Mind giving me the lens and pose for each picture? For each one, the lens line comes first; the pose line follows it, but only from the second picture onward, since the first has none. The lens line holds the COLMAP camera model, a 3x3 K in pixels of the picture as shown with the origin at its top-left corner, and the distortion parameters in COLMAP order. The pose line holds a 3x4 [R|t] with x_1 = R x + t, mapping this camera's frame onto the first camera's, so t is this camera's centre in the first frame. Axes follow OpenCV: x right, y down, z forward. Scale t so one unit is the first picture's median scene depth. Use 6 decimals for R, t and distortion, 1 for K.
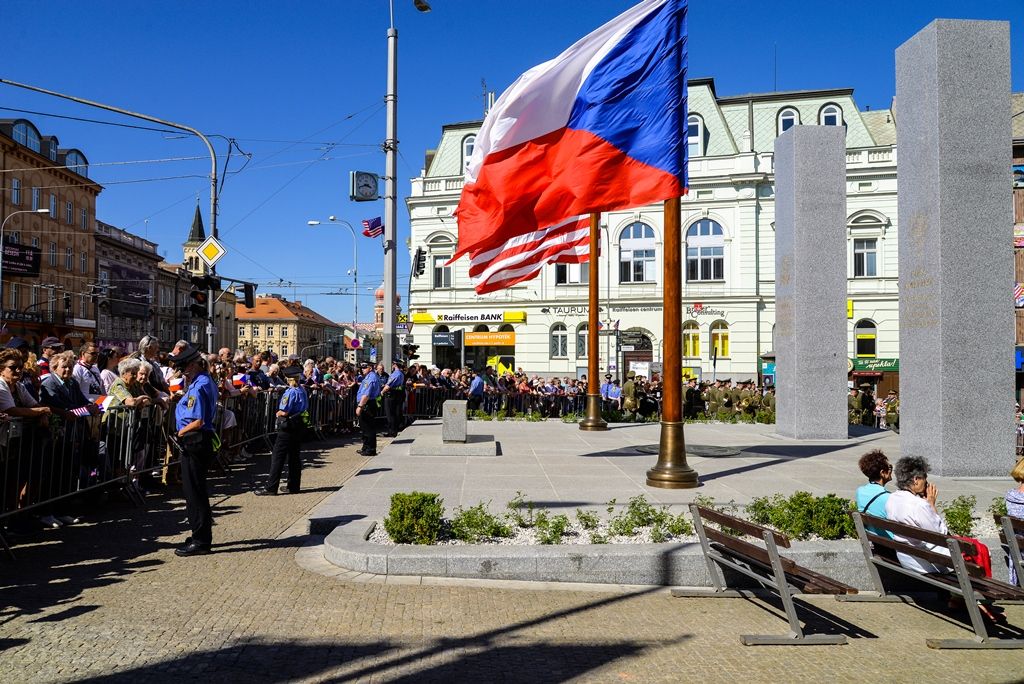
lens RADIAL K [[778.4, 0, 505.7], [0, 778.4, 341.6], [0, 0, 1]] dist [-0.044654, 0.021991]
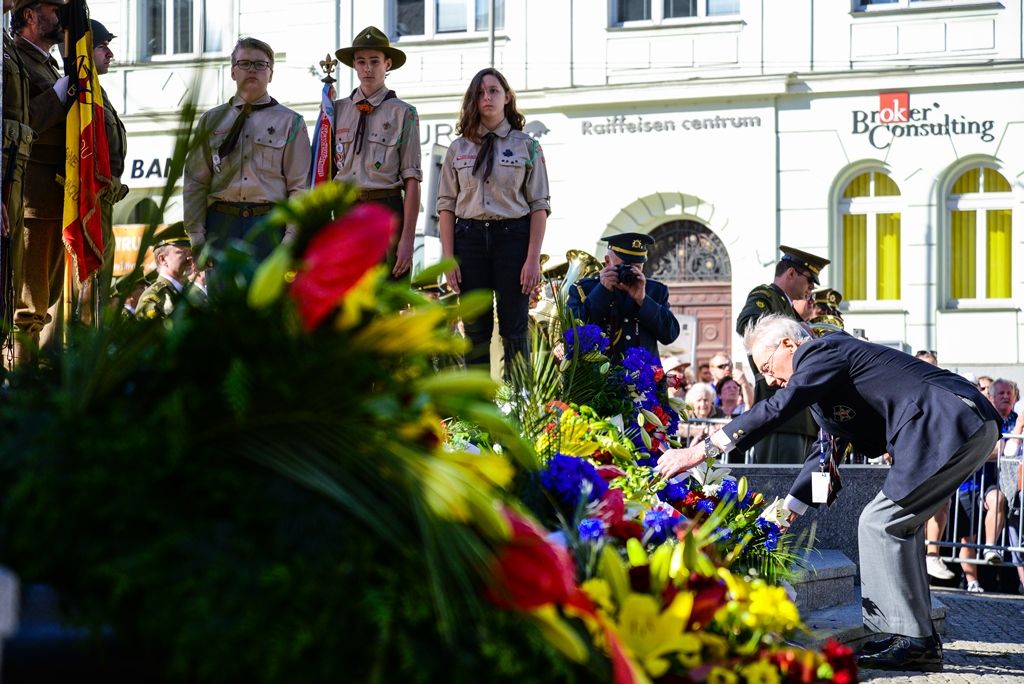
lens RADIAL K [[2484.2, 0, 508.4], [0, 2484.2, 348.1], [0, 0, 1]] dist [0.103377, 0.000000]
pose [[0.994517, -0.002779, -0.104534, 0.200834], [0.002511, 0.999993, -0.002696, 0.035254], [0.104541, 0.002419, 0.994518, 0.167600]]
